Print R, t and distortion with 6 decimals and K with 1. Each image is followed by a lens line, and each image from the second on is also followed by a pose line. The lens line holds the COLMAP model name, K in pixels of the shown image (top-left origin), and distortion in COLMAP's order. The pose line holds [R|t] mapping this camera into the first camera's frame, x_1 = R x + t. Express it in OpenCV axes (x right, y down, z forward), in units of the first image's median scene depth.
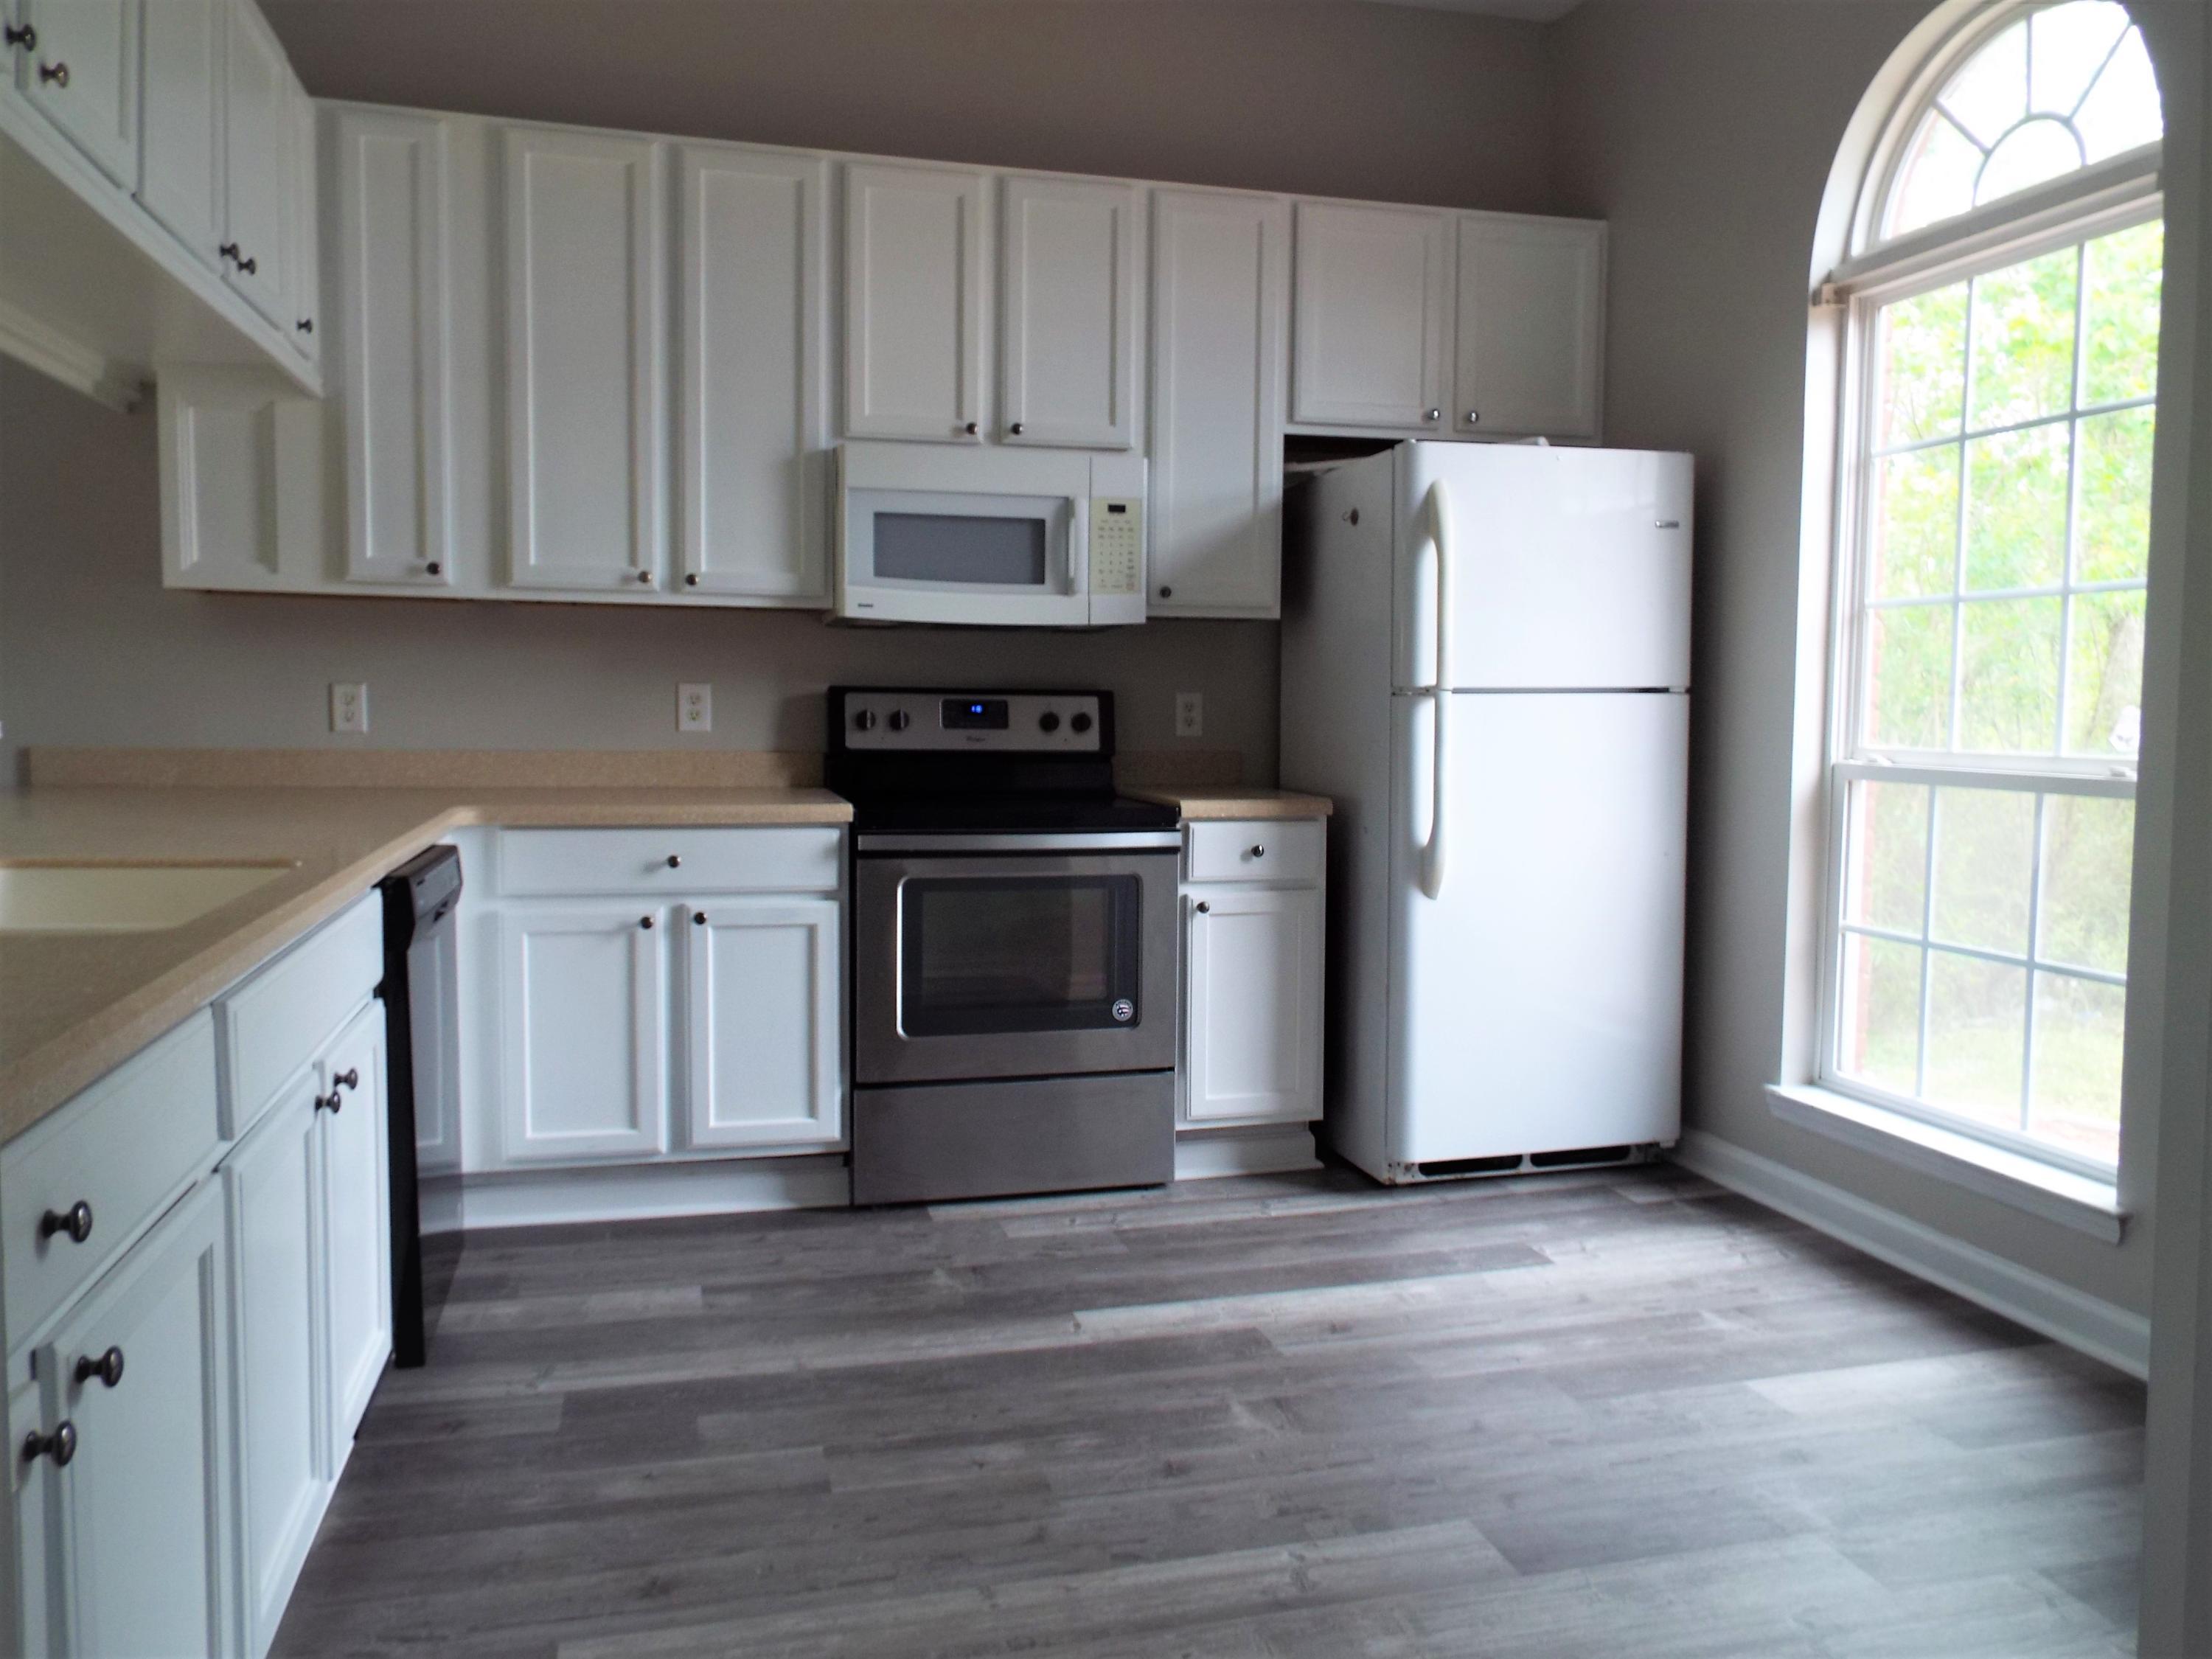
lens RADIAL K [[1592.6, 0, 1095.6], [0, 1592.6, 808.4], [0, 0, 1]] dist [-0.060332, 0.066317]
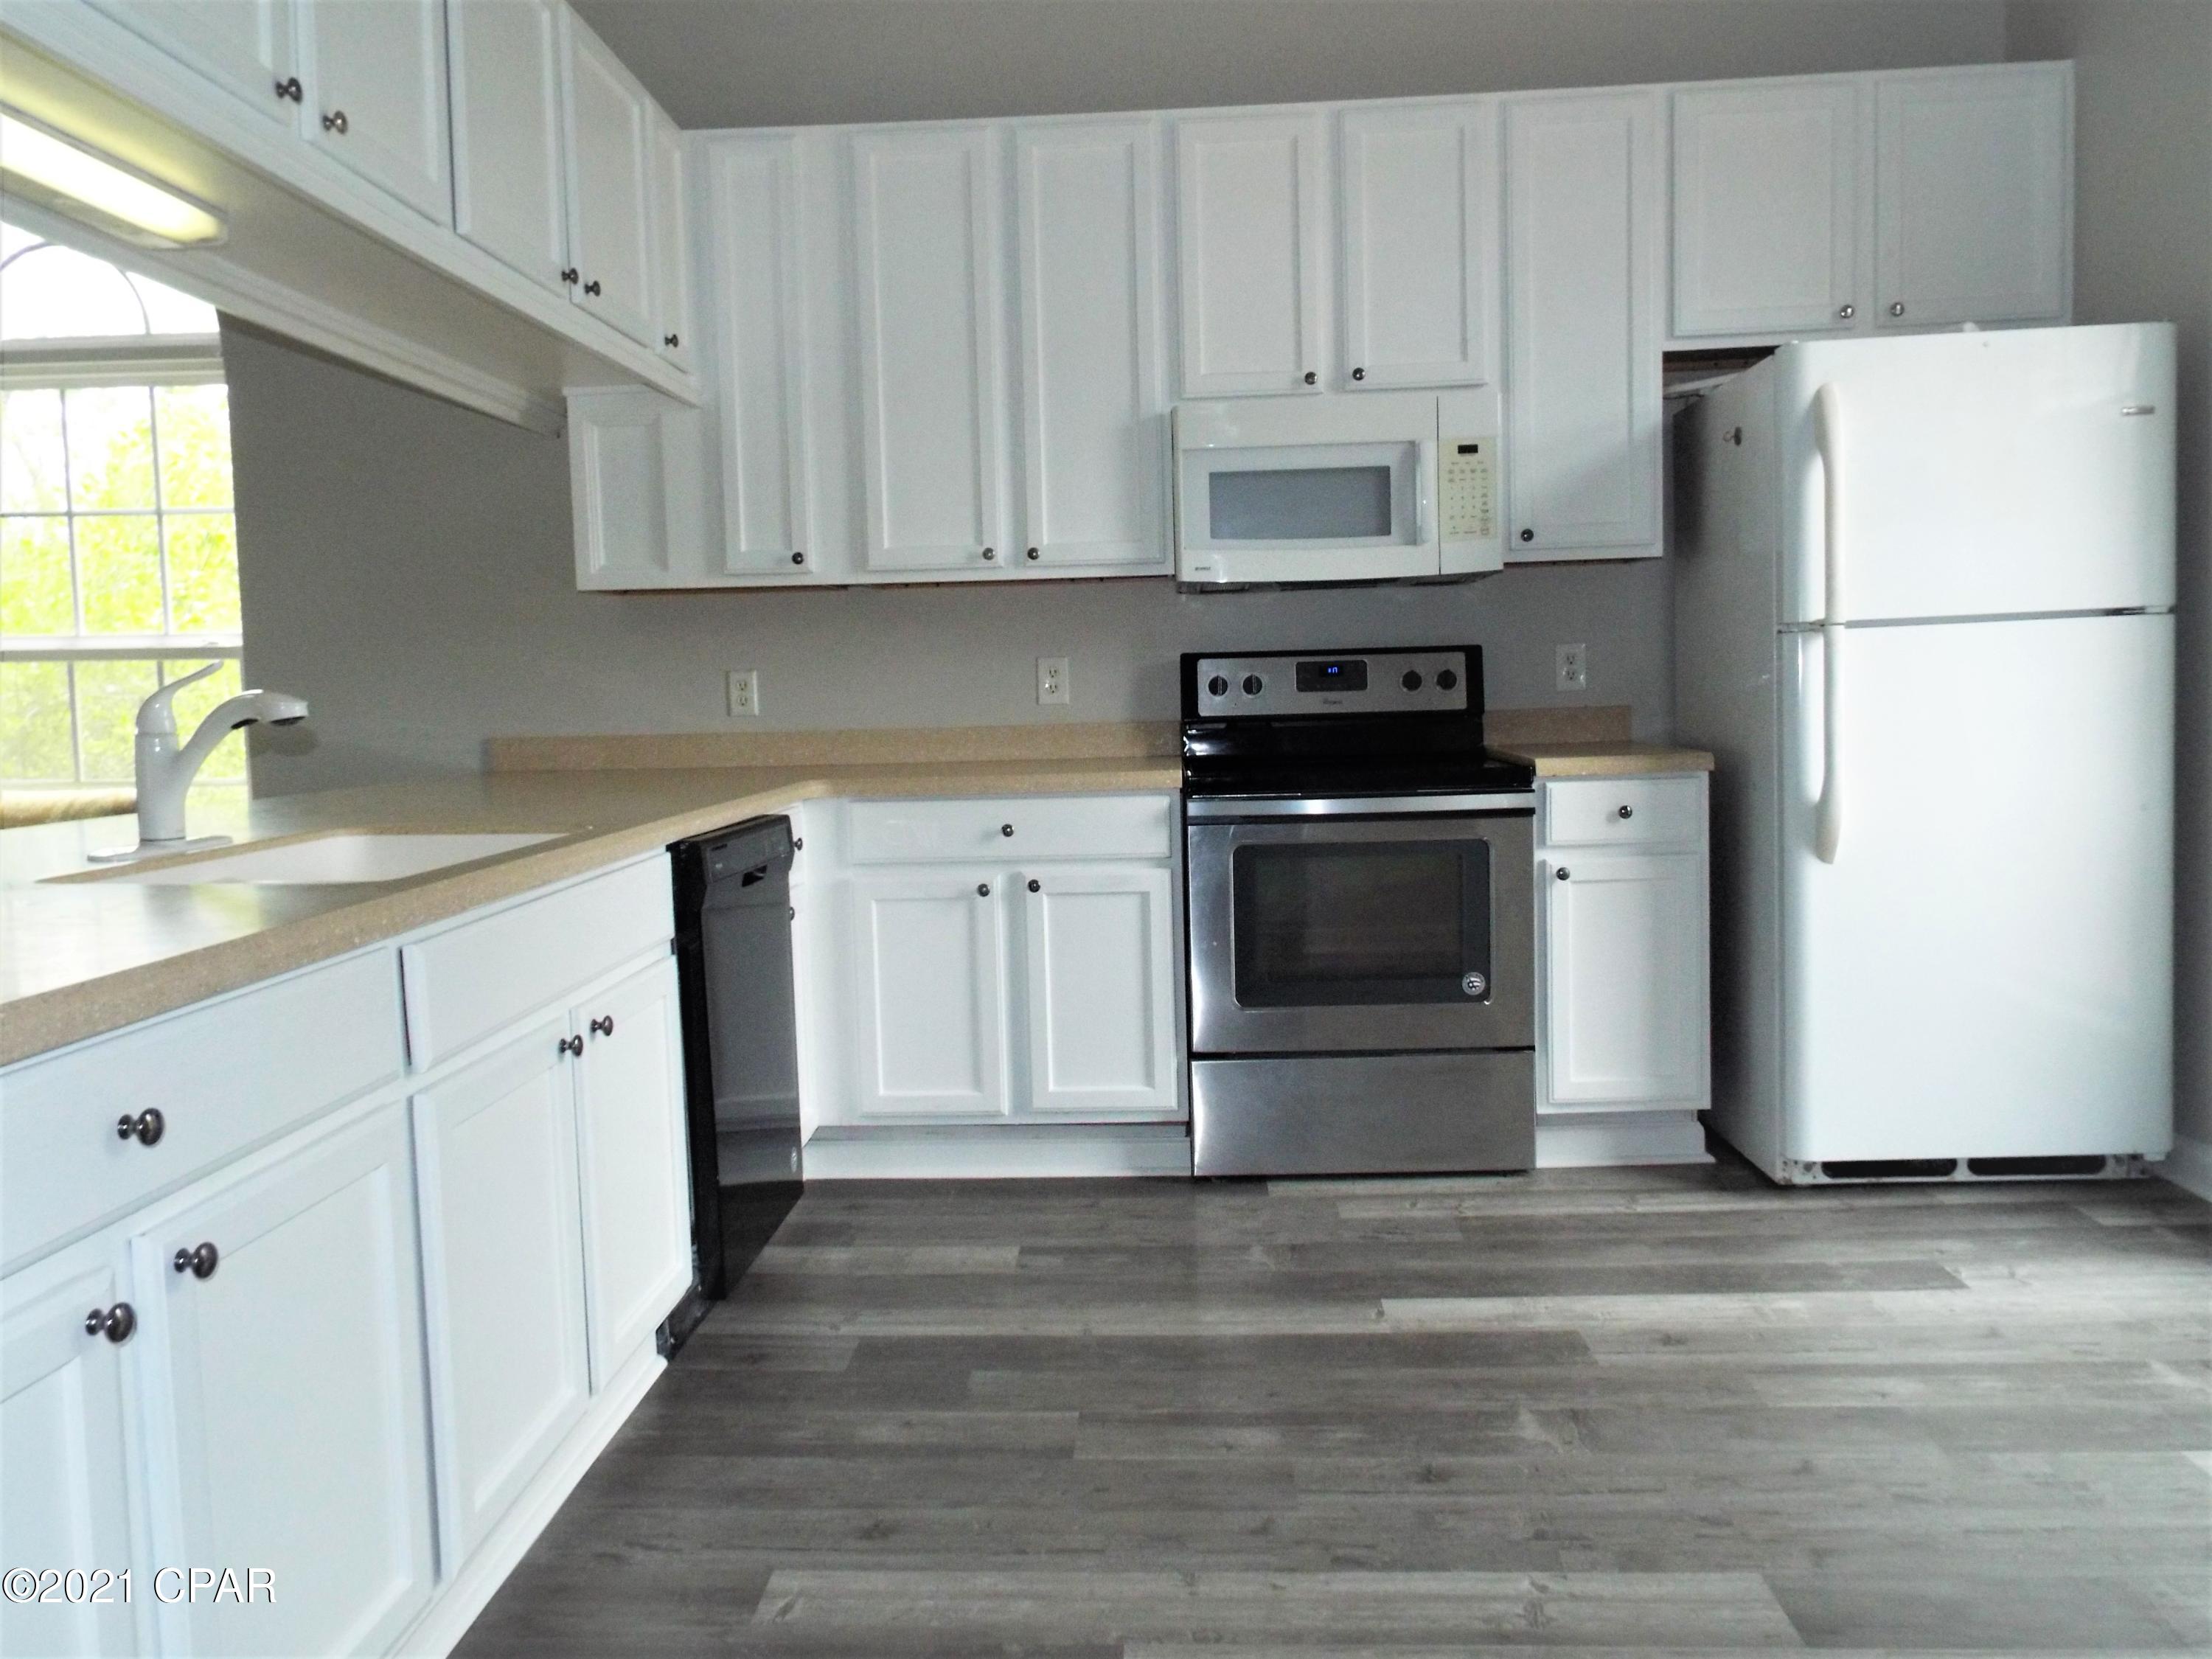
lens RADIAL K [[1592.6, 0, 1095.6], [0, 1592.6, 808.4], [0, 0, 1]] dist [-0.060332, 0.066317]
pose [[0.947770, -0.015994, -0.318554, 0.112138], [0.019793, 0.999766, 0.008692, 0.011944], [0.318340, -0.014543, 0.947865, 0.048024]]
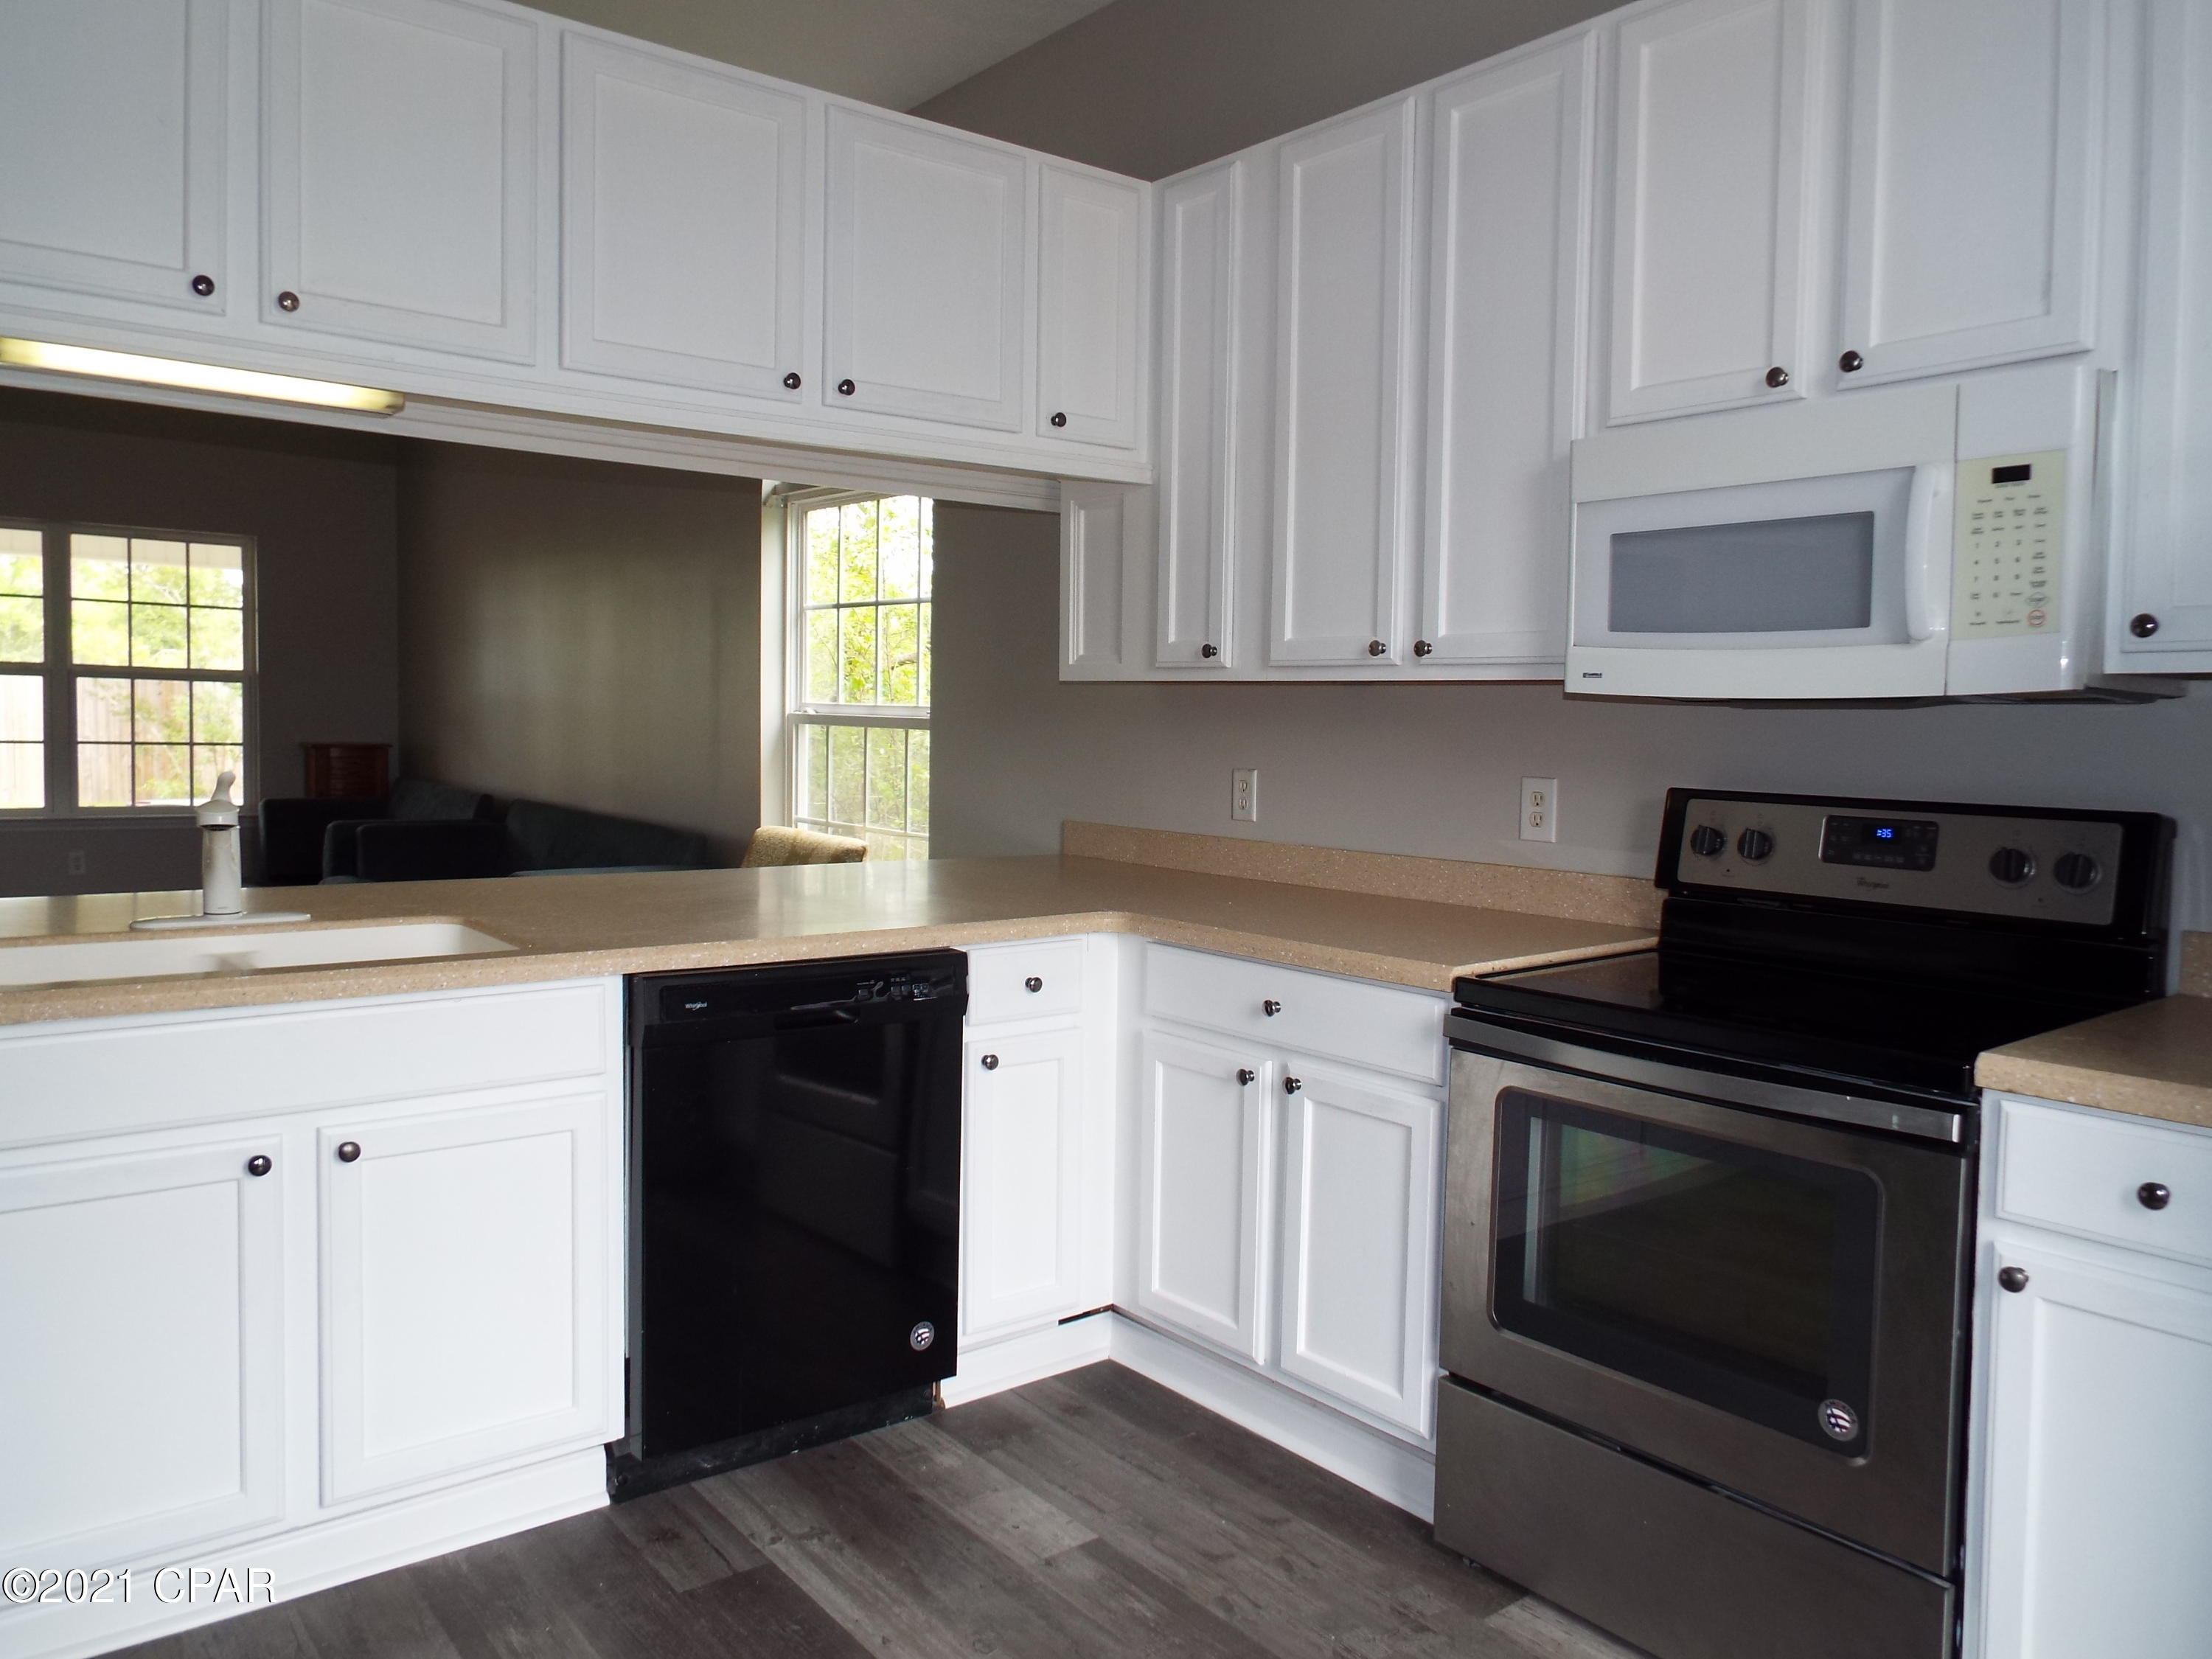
lens RADIAL K [[1593.9, 0, 1100.8], [0, 1593.9, 798.2], [0, 0, 1]] dist [-0.055055, 0.077073]
pose [[0.394484, 0.042583, -0.917916, 0.426172], [-0.070382, 0.997391, 0.016022, -0.077685], [0.916204, 0.058284, 0.396452, 0.590298]]
